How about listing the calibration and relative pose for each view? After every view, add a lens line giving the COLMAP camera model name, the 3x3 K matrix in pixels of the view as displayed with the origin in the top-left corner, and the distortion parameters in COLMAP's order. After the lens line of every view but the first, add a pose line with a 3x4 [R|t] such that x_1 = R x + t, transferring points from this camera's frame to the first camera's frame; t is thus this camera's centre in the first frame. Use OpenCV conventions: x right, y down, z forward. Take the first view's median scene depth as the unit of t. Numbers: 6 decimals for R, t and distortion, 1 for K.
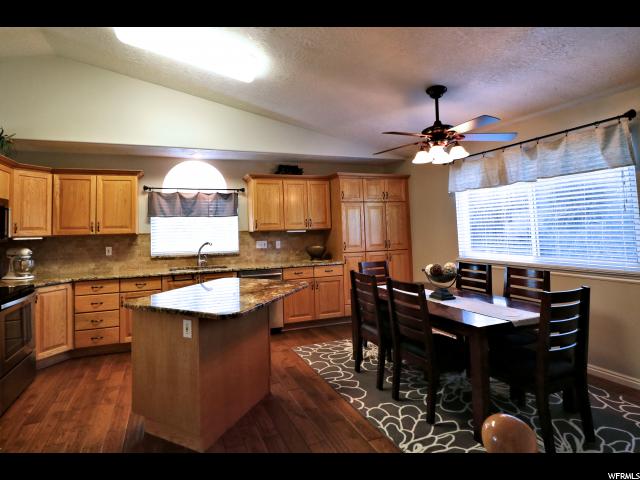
lens RADIAL K [[336.8, 0, 279.0], [0, 336.8, 212.2], [0, 0, 1]] dist [-0.006455, -0.002466]
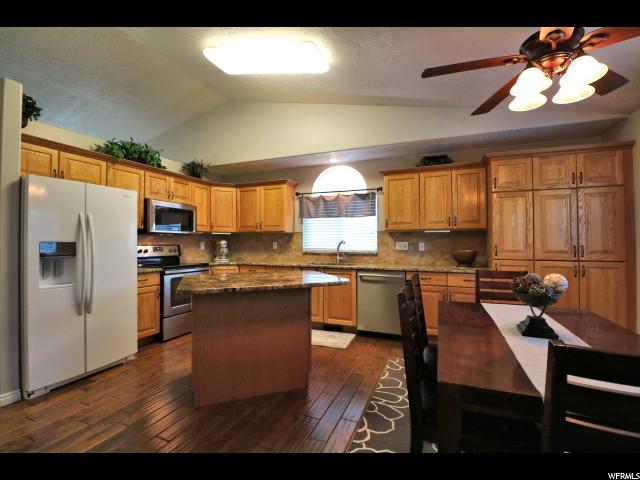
lens RADIAL K [[297.8, 0, 315.7], [0, 297.8, 239.0], [0, 0, 1]] dist [-0.013767, -0.005773]
pose [[0.747175, 0.018228, -0.664378, 0.355631], [0.012570, 0.999057, 0.041548, 0.044709], [0.664509, -0.039395, 0.746241, 0.249355]]
